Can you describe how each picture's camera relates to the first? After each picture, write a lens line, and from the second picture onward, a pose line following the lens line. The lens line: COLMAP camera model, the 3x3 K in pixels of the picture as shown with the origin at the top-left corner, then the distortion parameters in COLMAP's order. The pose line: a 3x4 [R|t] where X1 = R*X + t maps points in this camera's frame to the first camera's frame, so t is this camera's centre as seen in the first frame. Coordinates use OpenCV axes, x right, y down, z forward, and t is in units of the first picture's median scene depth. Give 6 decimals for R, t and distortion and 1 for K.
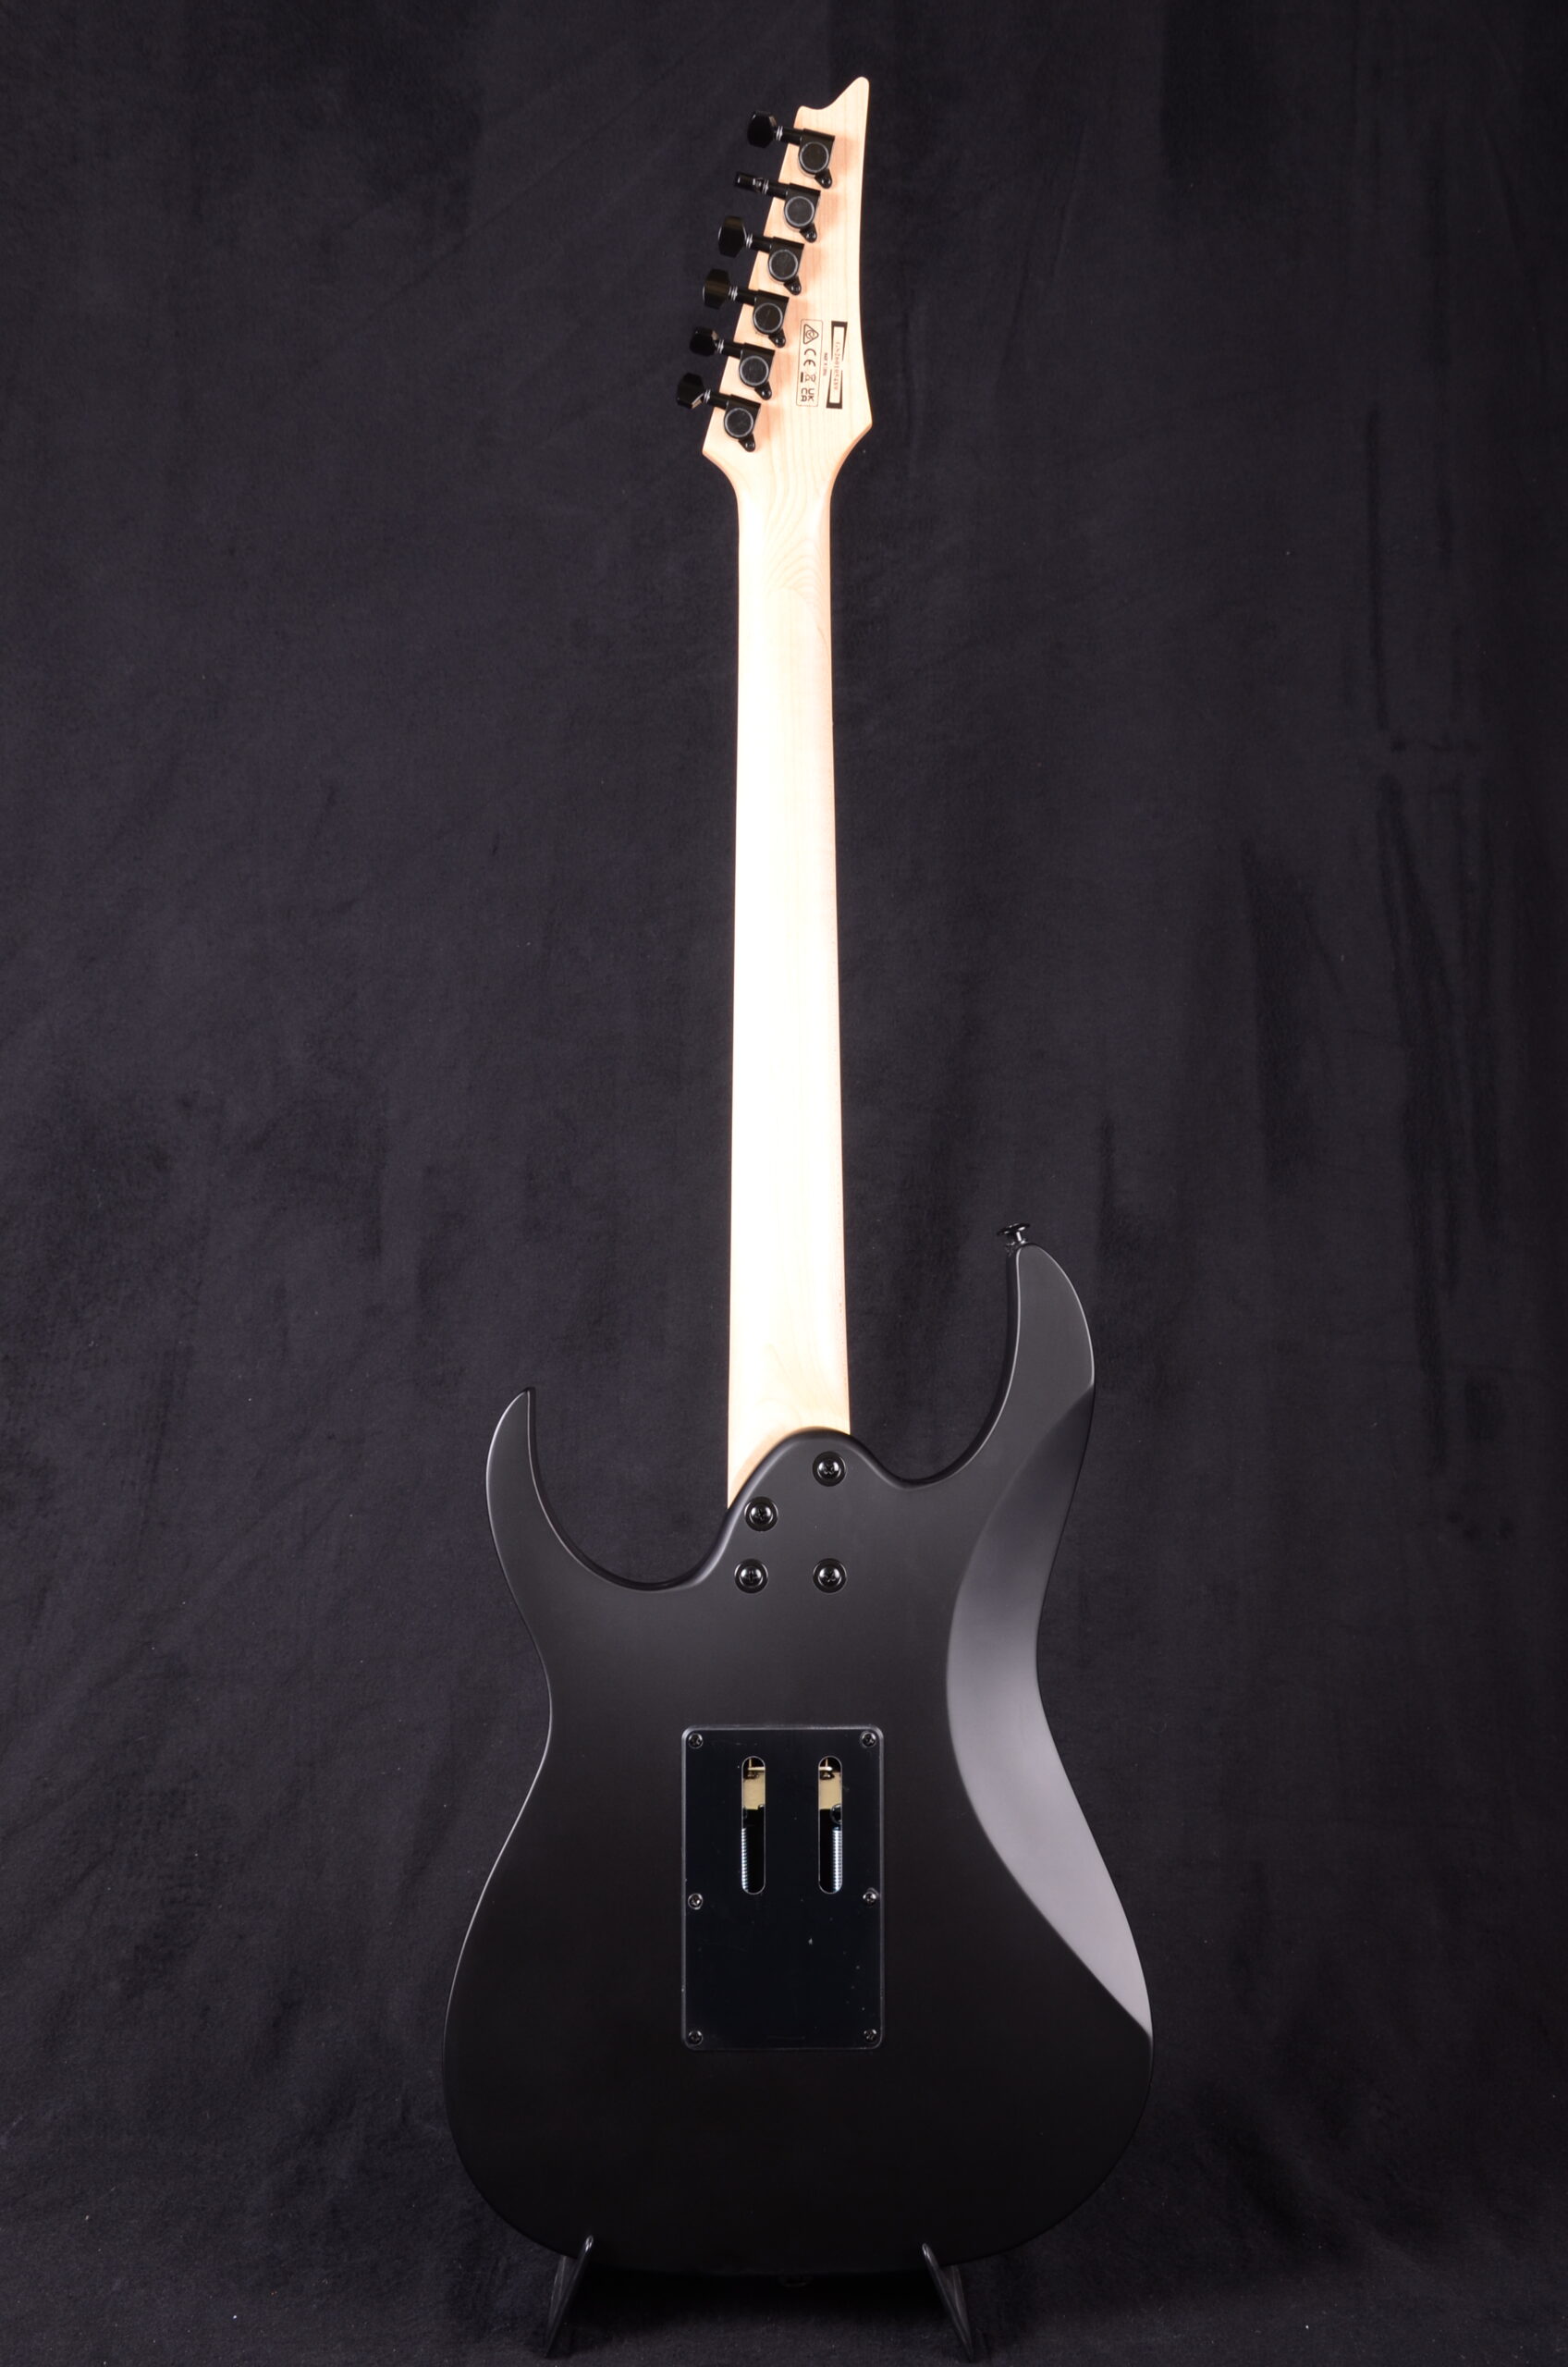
lens RADIAL K [[2737.2, 0, 789.3], [0, 2737.2, 1231.2], [0, 0, 1]] dist [0.021654, 0.000000]
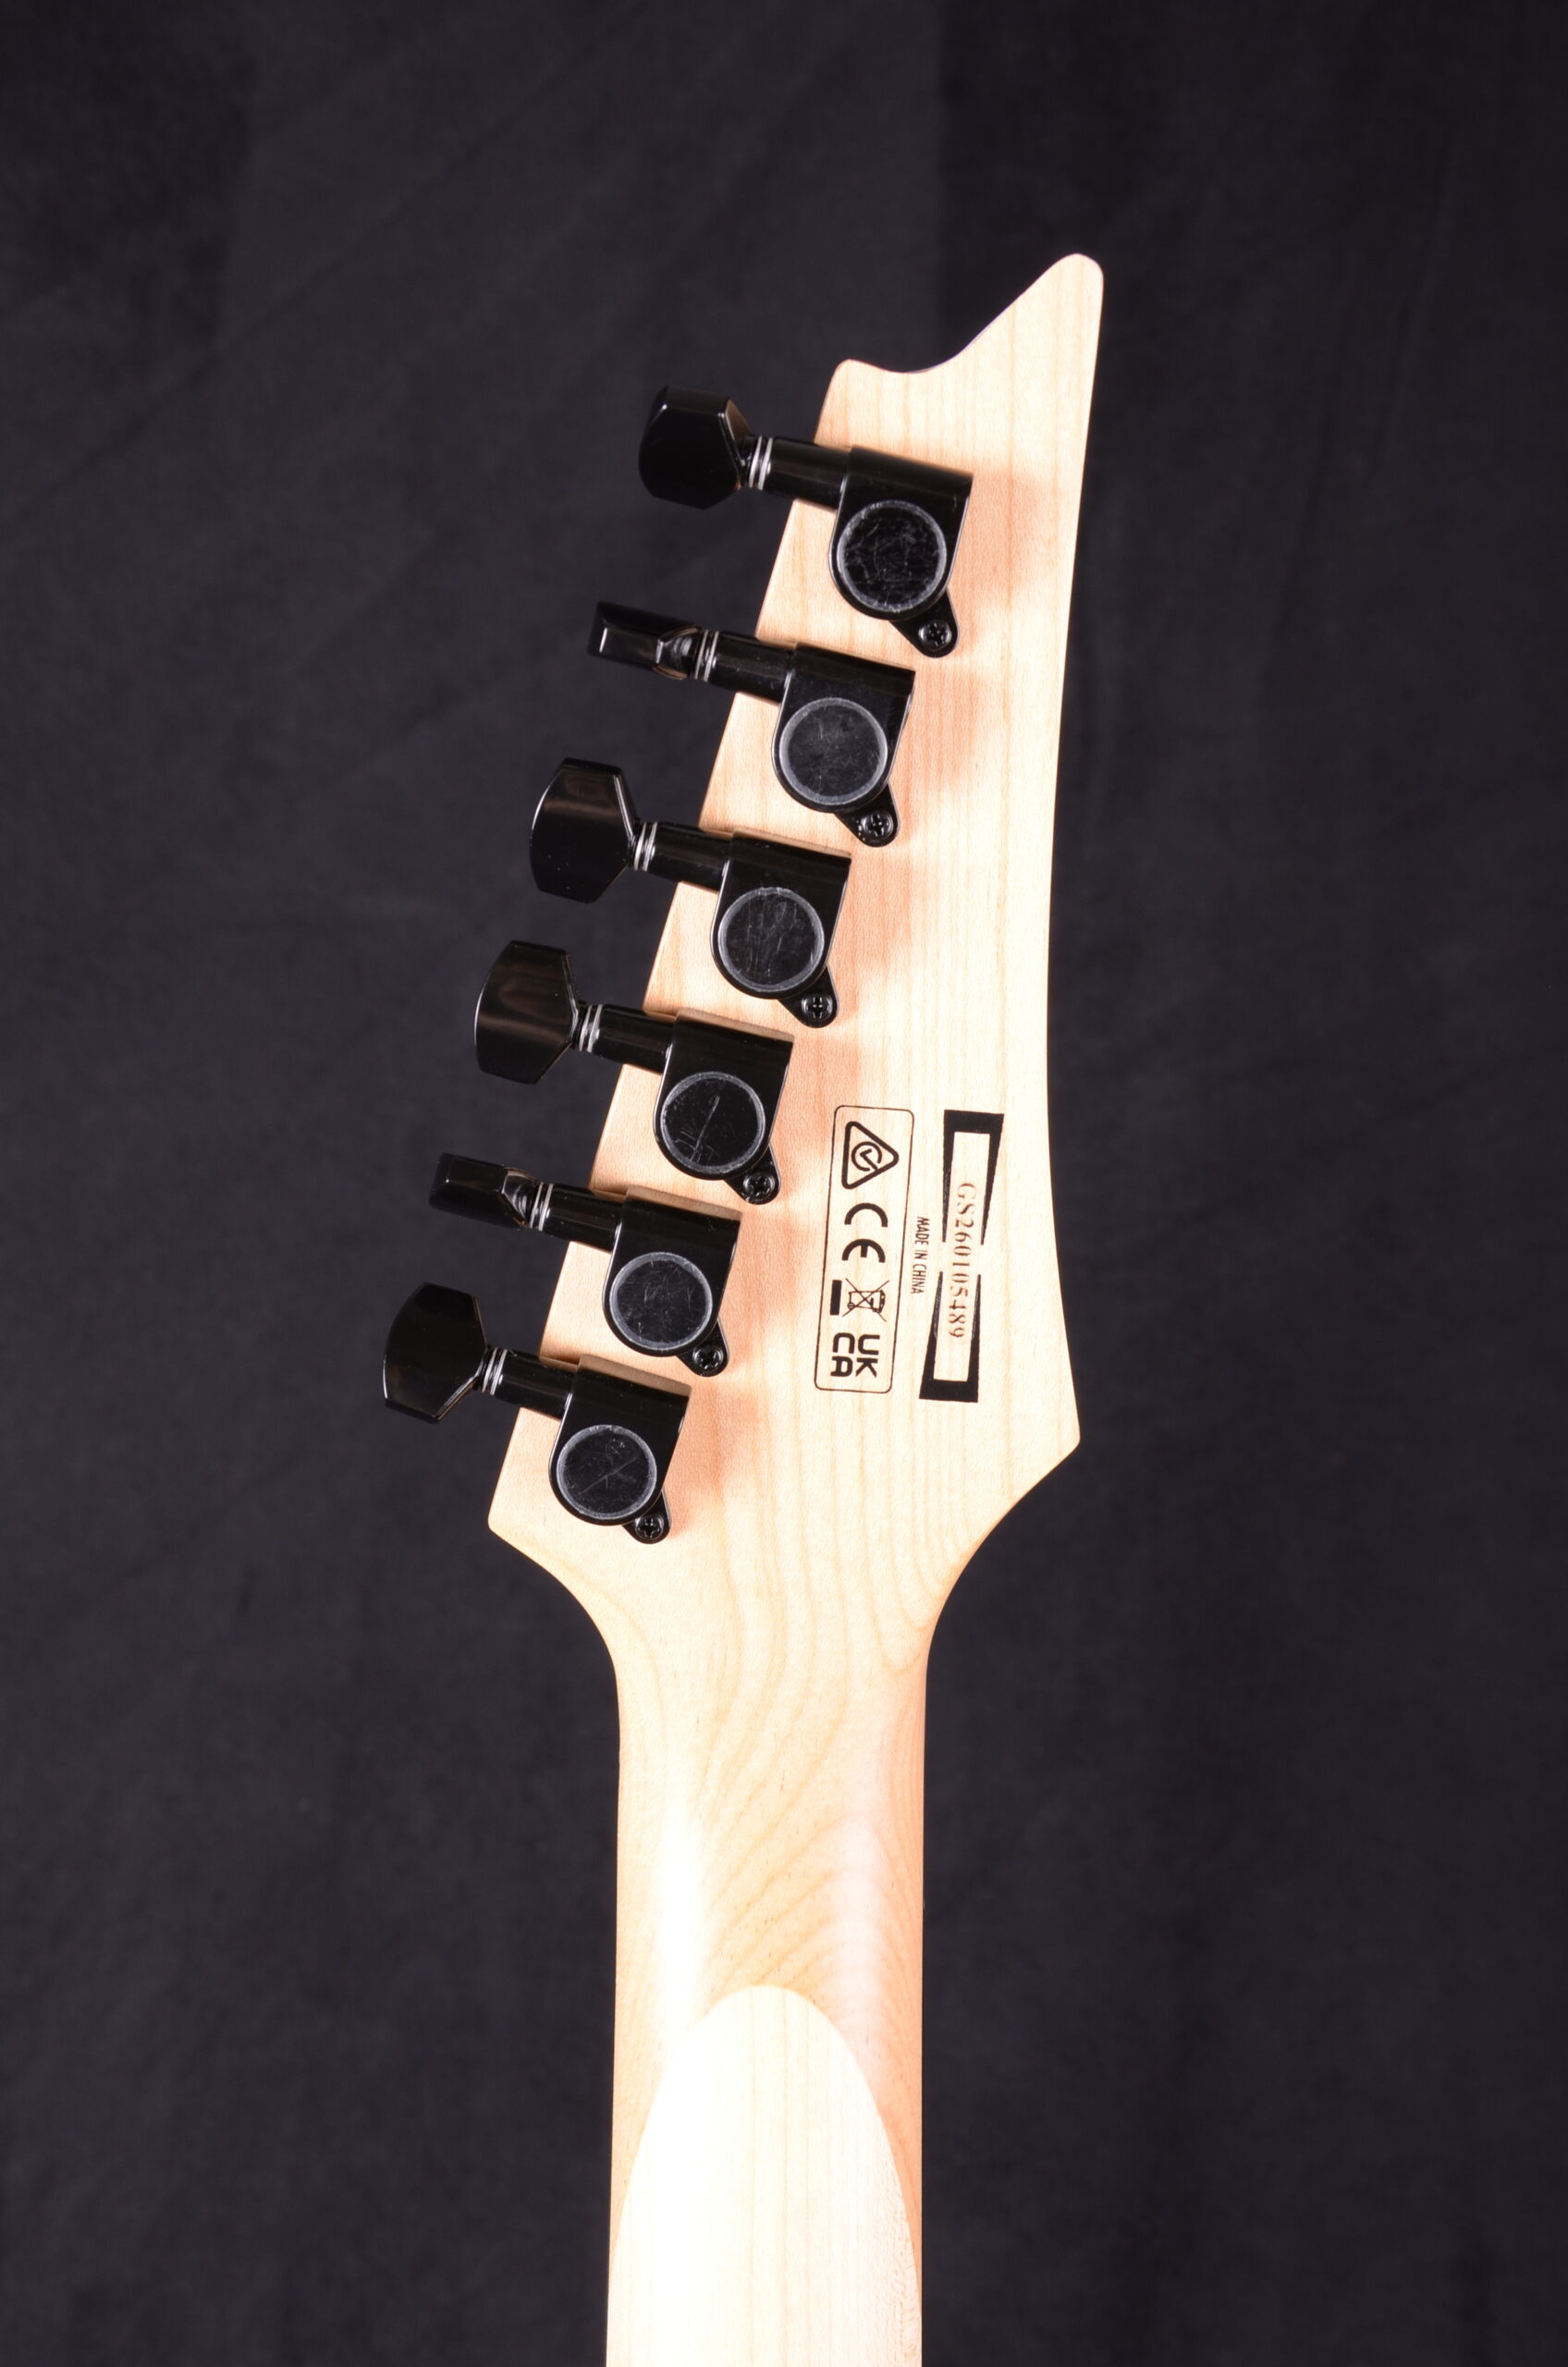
lens RADIAL K [[2737.2, 0, 780.1], [0, 2737.2, 1223.2], [0, 0, 1]] dist [0.021654, 0.000000]
pose [[0.999357, 0.017350, -0.031382, 0.005547], [-0.015965, 0.998911, 0.043851, -0.241160], [0.032108, -0.043322, 0.998545, 0.523265]]
